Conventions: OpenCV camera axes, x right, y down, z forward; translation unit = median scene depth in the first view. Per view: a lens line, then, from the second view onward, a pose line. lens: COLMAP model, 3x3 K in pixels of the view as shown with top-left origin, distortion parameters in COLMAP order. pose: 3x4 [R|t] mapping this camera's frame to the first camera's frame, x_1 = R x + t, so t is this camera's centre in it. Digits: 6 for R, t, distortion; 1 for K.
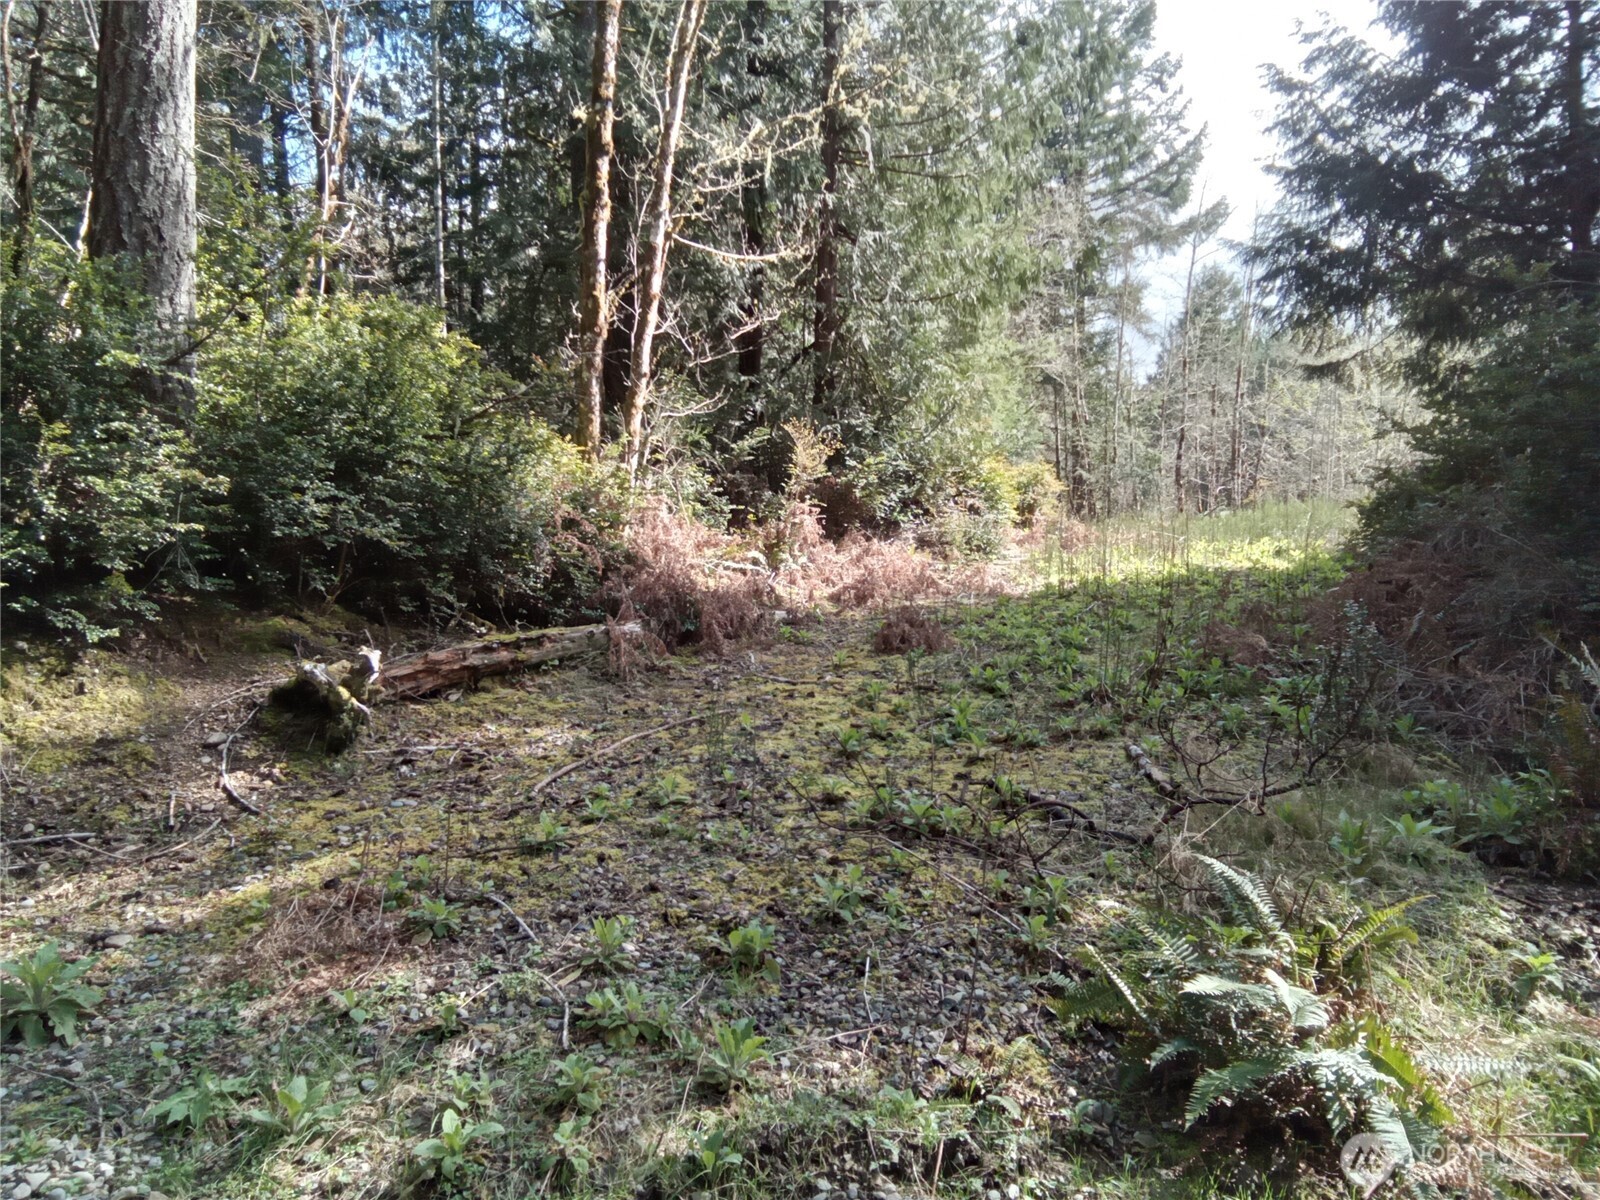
lens RADIAL K [[1101.7, 0, 806.6], [0, 1101.7, 585.6], [0, 0, 1]] dist [0.063601, -0.074854]
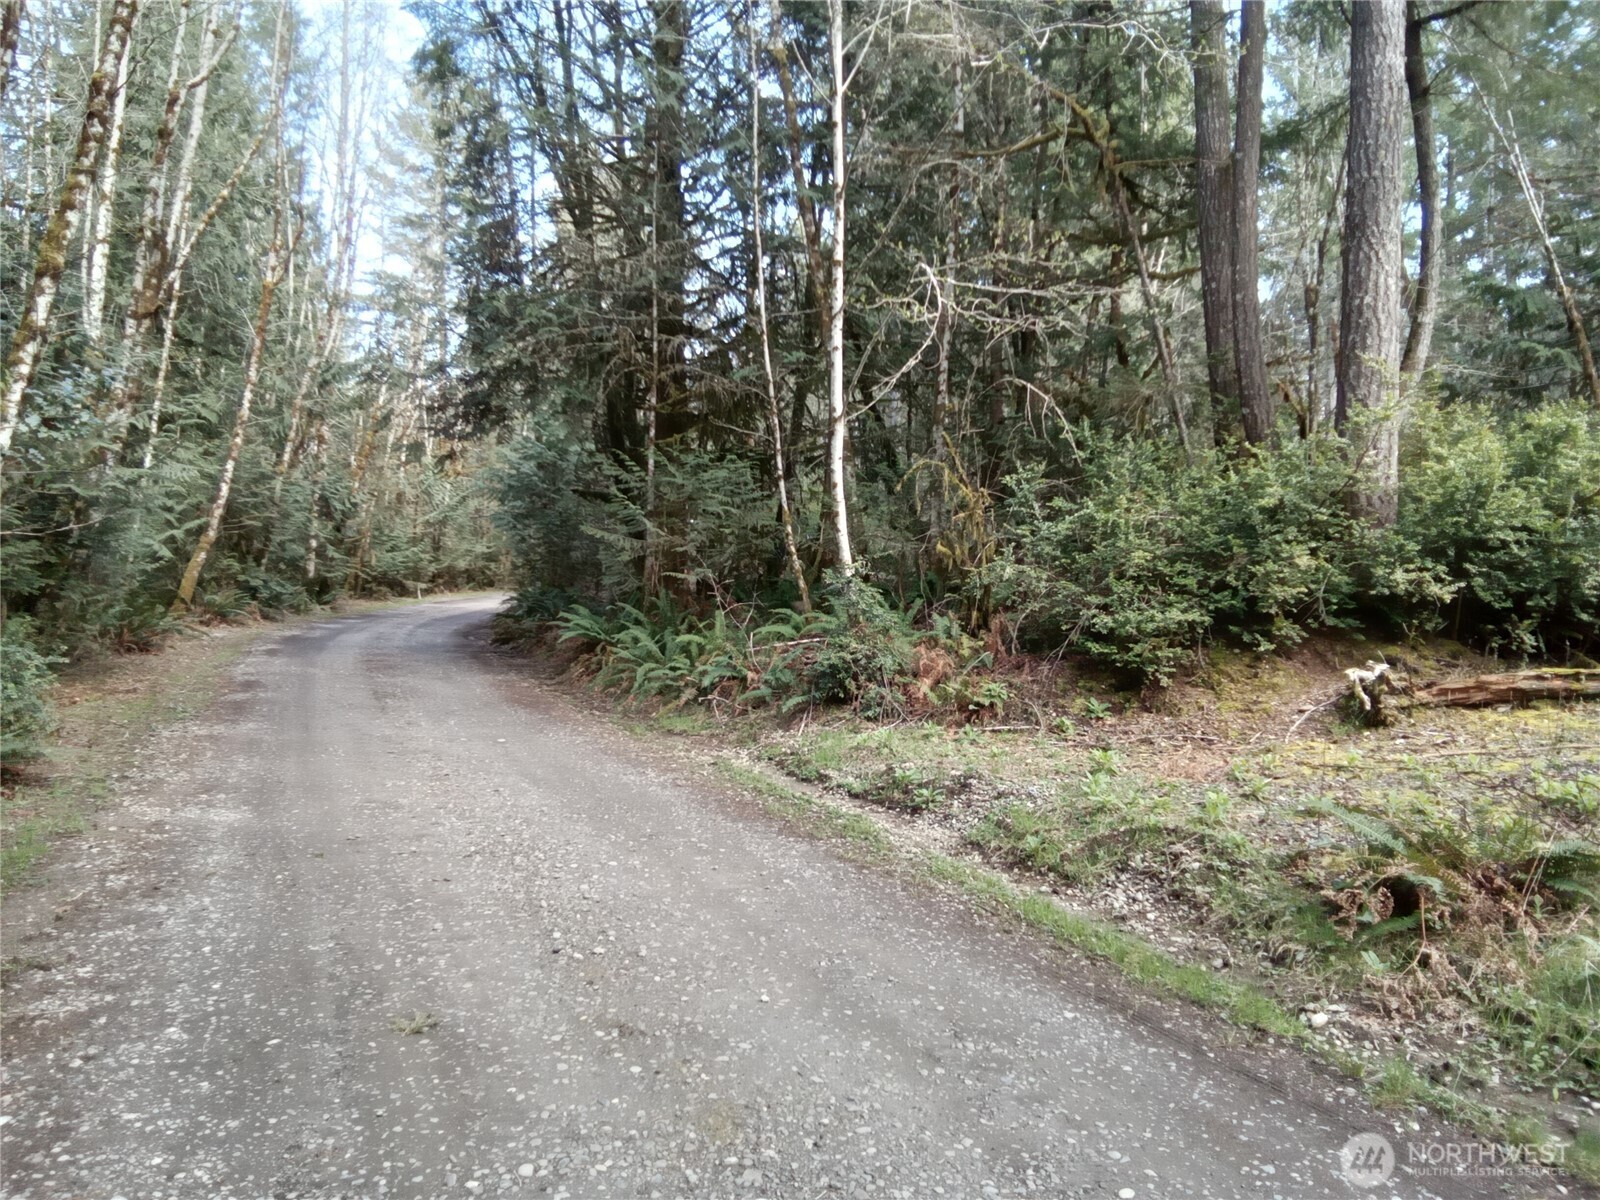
lens RADIAL K [[1101.7, 0, 802.1], [0, 1101.7, 588.5], [0, 0, 1]] dist [0.063601, -0.074854]
pose [[0.242516, -0.014381, -0.970041, 0.787926], [-0.032556, 0.999206, -0.022953, 0.010731], [0.969601, 0.037147, 0.241855, -0.174938]]
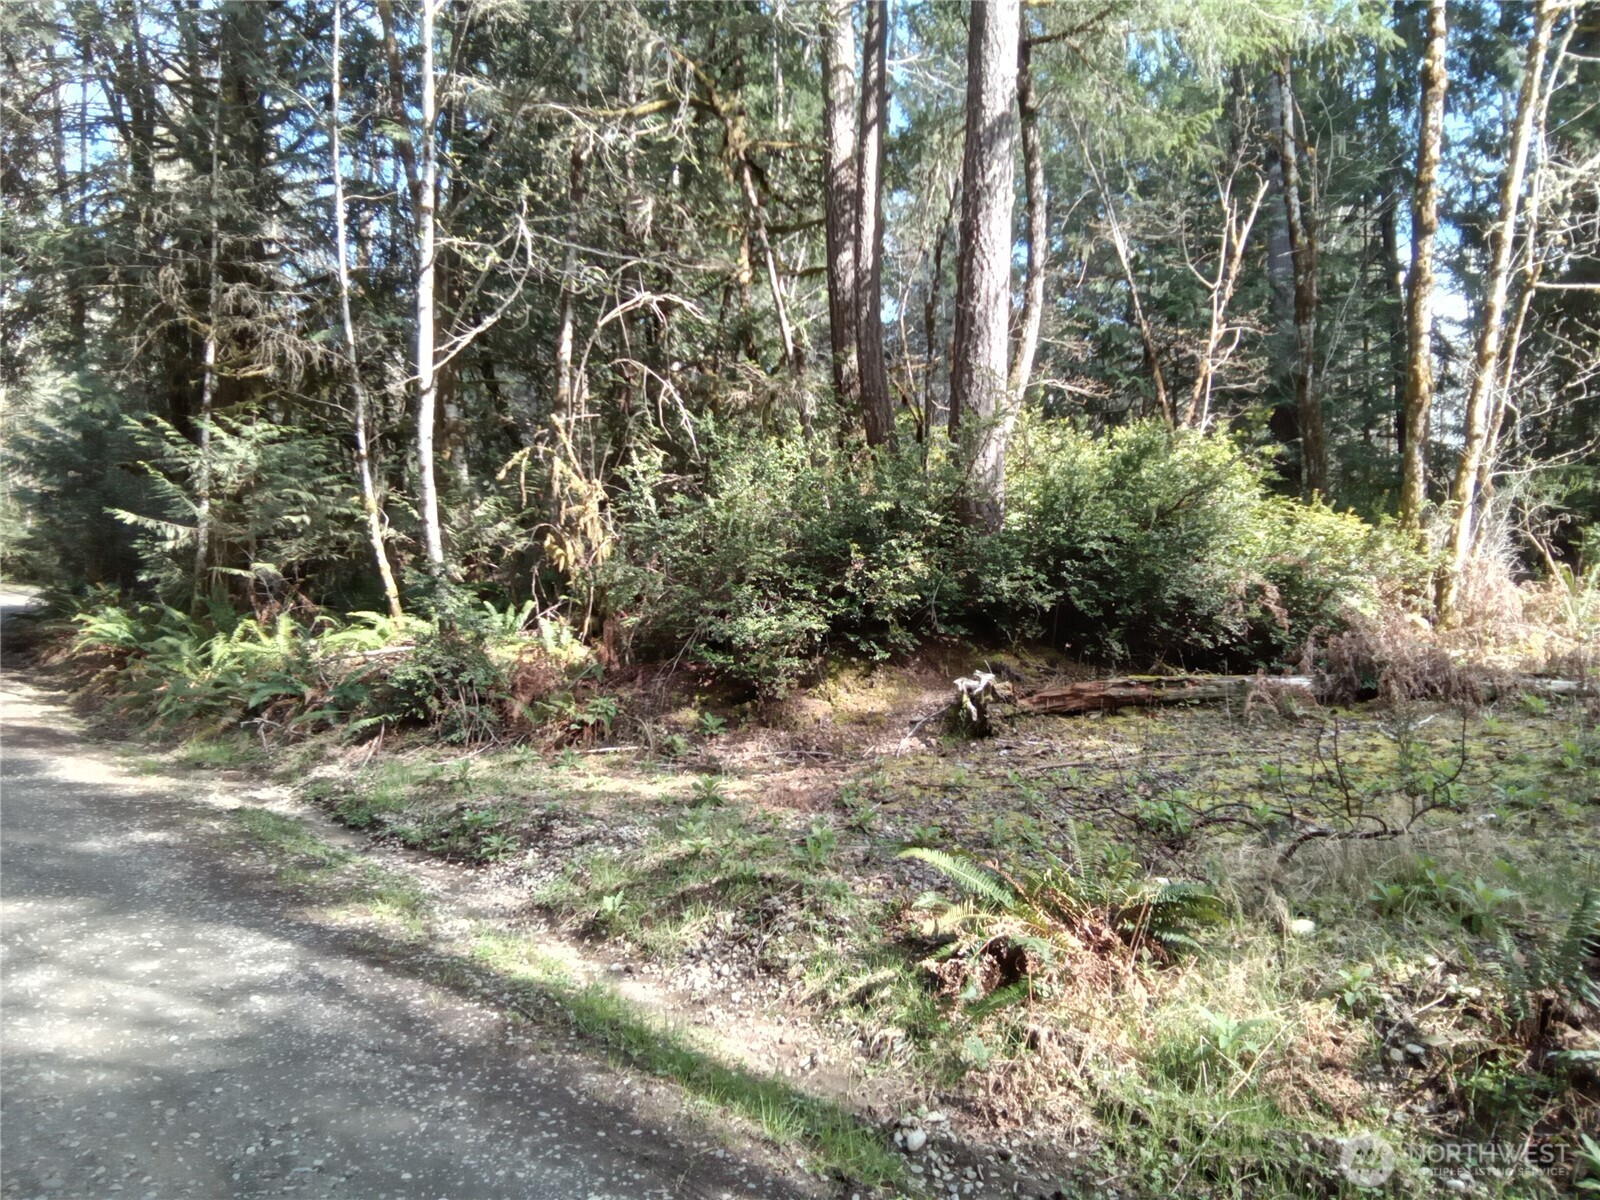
lens RADIAL K [[1101.7, 0, 800.6], [0, 1101.7, 583.9], [0, 0, 1]] dist [0.063601, -0.074854]
pose [[0.528402, -0.013384, -0.848889, 0.648490], [-0.034880, 0.998689, -0.037458, -0.001036], [0.848278, 0.049402, 0.527242, -0.053747]]
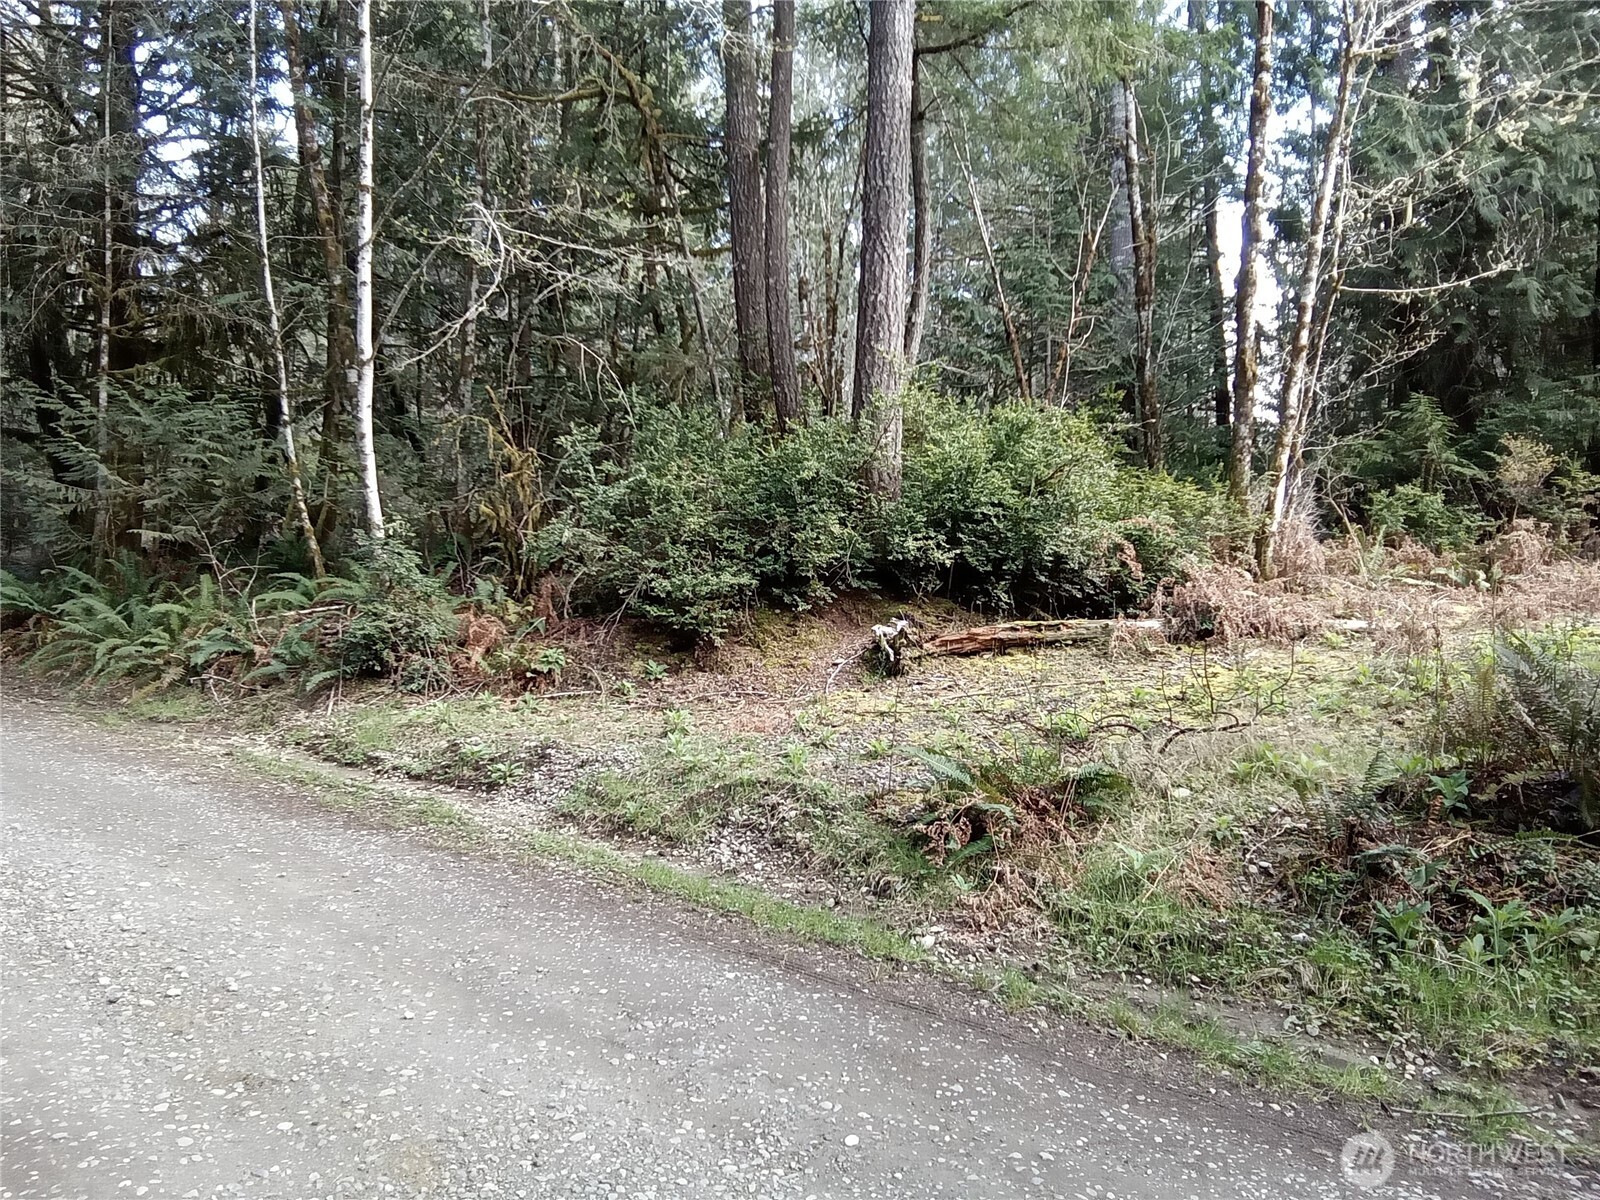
lens RADIAL K [[1101.7, 0, 799.6], [0, 1101.7, 578.2], [0, 0, 1]] dist [0.063601, -0.074854]
pose [[0.640612, 0.006617, -0.767836, 0.724894], [-0.025626, 0.999590, -0.012766, 0.012793], [0.767437, 0.027855, 0.640519, -0.244043]]
